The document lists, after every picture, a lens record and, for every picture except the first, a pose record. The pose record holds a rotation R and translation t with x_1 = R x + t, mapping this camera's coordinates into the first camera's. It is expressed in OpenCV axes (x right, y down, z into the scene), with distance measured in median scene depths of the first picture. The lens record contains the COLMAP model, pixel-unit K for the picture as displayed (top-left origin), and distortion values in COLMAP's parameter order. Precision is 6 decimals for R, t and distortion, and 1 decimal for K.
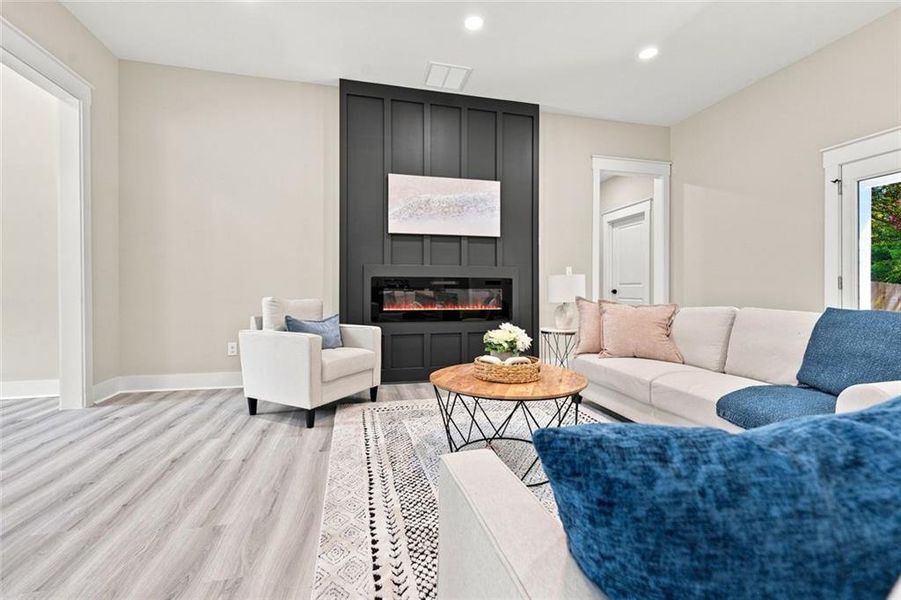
lens RADIAL K [[378.9, 0, 448.7], [0, 378.9, 291.5], [0, 0, 1]] dist [-0.001456, -0.000182]
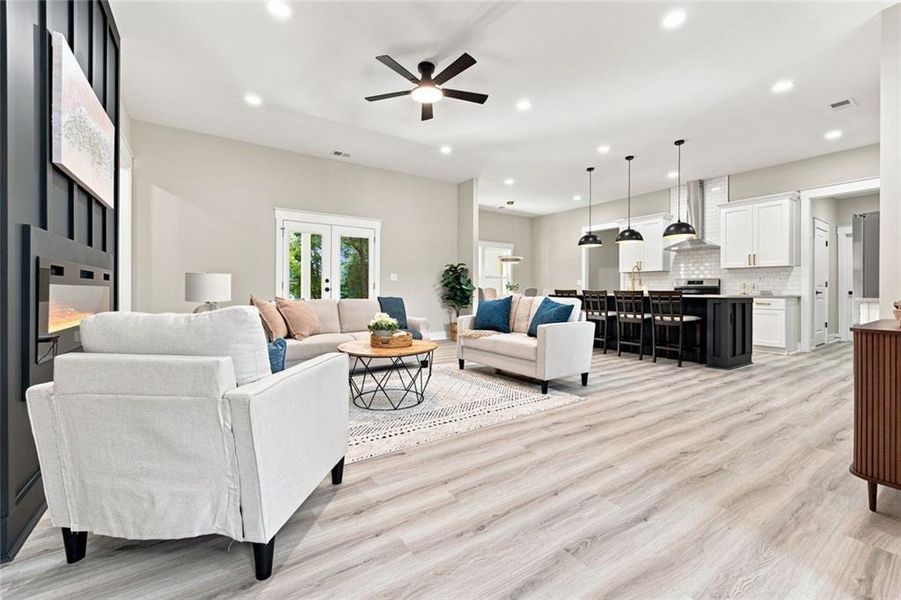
lens RADIAL K [[367.4, 0, 448.5], [0, 367.4, 296.5], [0, 0, 1]] dist [0.001208, 0.000088]
pose [[-0.346400, -0.023722, 0.937787, -0.761009], [-0.004913, 0.999712, 0.023474, -0.008514], [-0.938074, 0.003524, -0.346417, 0.729054]]
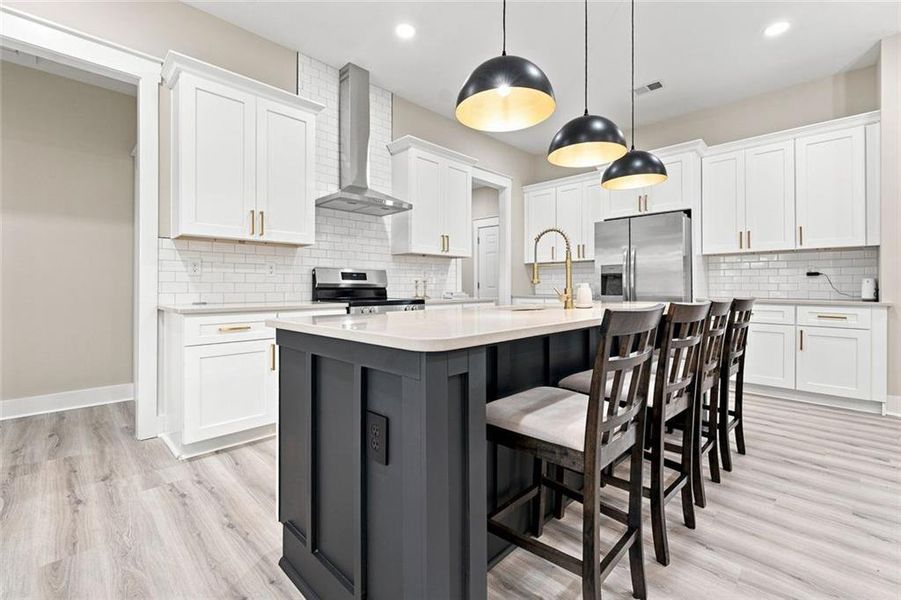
lens RADIAL K [[391.1, 0, 452.4], [0, 391.1, 286.8], [0, 0, 1]] dist [-0.000806, -0.000048]
pose [[-0.846335, -0.004075, -0.532636, 0.852615], [-0.004395, 0.999990, -0.000666, -0.018601], [0.532633, 0.001778, -0.846344, -0.135089]]
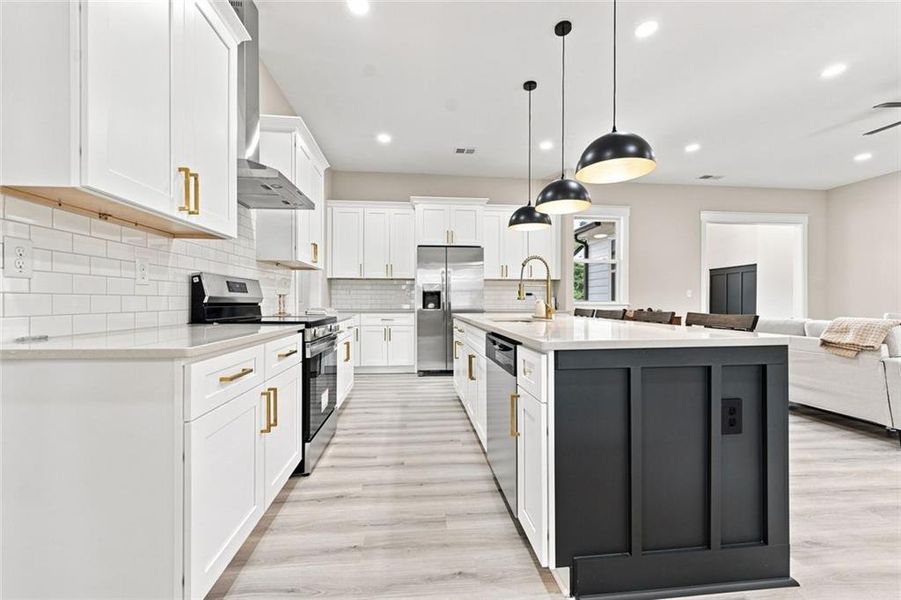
lens RADIAL K [[366.8, 0, 450.5], [0, 366.8, 300.0], [0, 0, 1]] dist [-0.000018, 0.000033]
pose [[-0.126230, -0.007249, -0.991974, 1.133020], [-0.004854, 0.999966, -0.006690, -0.018917], [0.991989, 0.003970, -0.126261, -0.618917]]
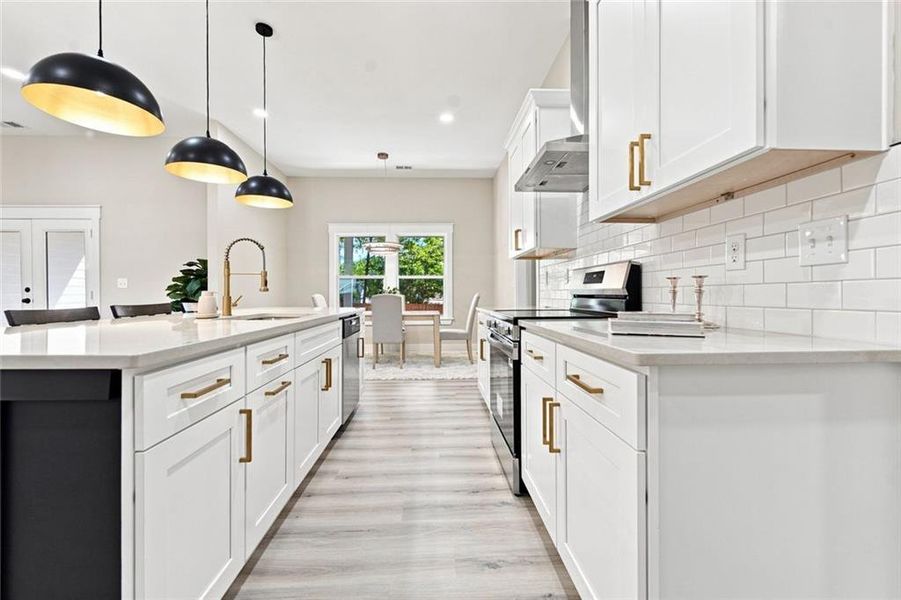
lens RADIAL K [[367.4, 0, 448.5], [0, 367.4, 296.5], [0, 0, 1]] dist [0.001208, 0.000088]
pose [[0.184619, -0.012390, 0.982732, -0.063652], [0.012041, 0.999874, 0.010344, -0.020041], [-0.982736, 0.009923, 0.184745, -0.950943]]
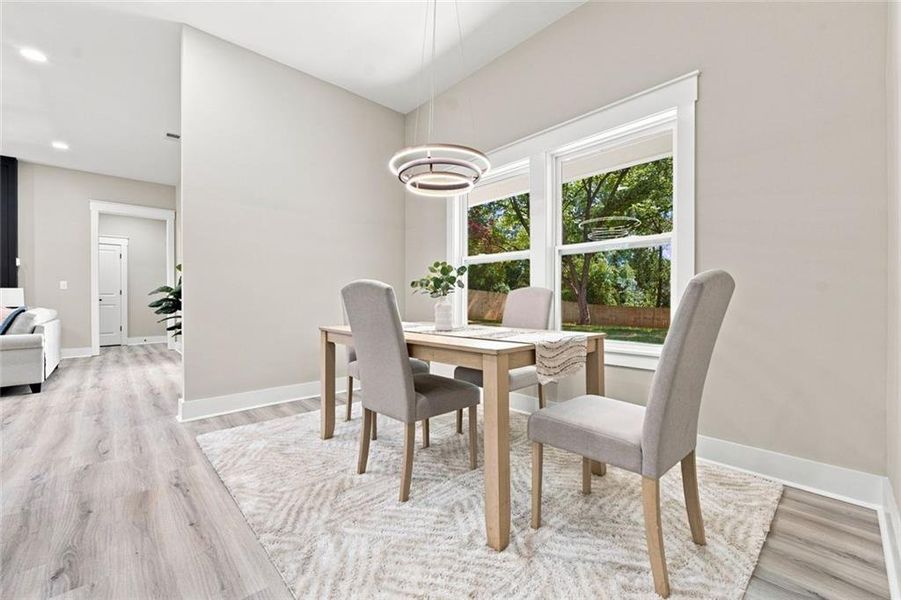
lens RADIAL K [[366.8, 0, 450.5], [0, 366.8, 300.0], [0, 0, 1]] dist [-0.000018, 0.000033]
pose [[0.867026, -0.006138, 0.498225, 1.007276], [0.005362, 0.999981, 0.002989, 0.005175], [-0.498234, 0.000080, 0.867042, -0.951533]]
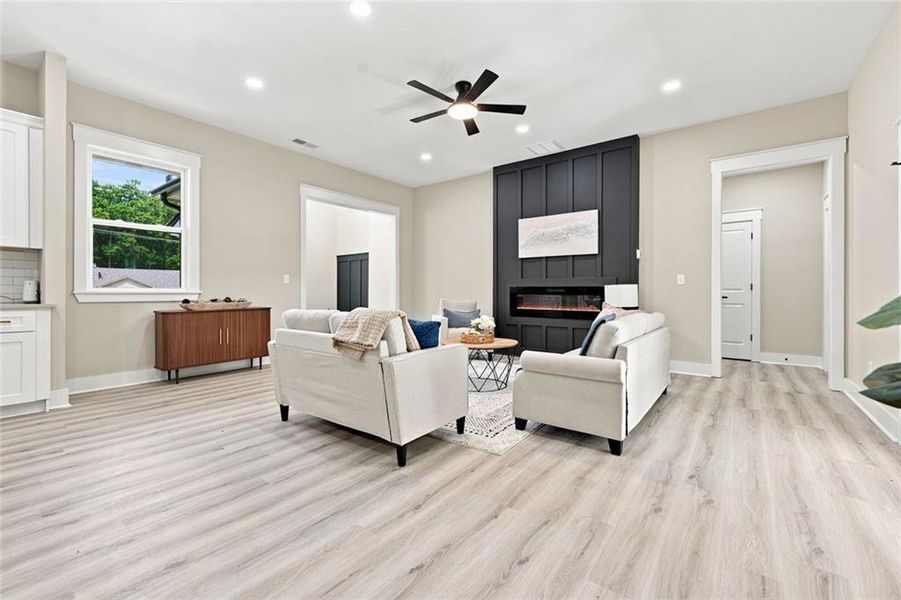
lens RADIAL K [[378.9, 0, 448.7], [0, 378.9, 291.5], [0, 0, 1]] dist [-0.001456, -0.000182]
pose [[0.628721, 0.001133, -0.777630, 0.853250], [-0.001947, 0.999998, -0.000117, -0.019129], [0.777629, 0.001588, 0.628722, -0.183206]]
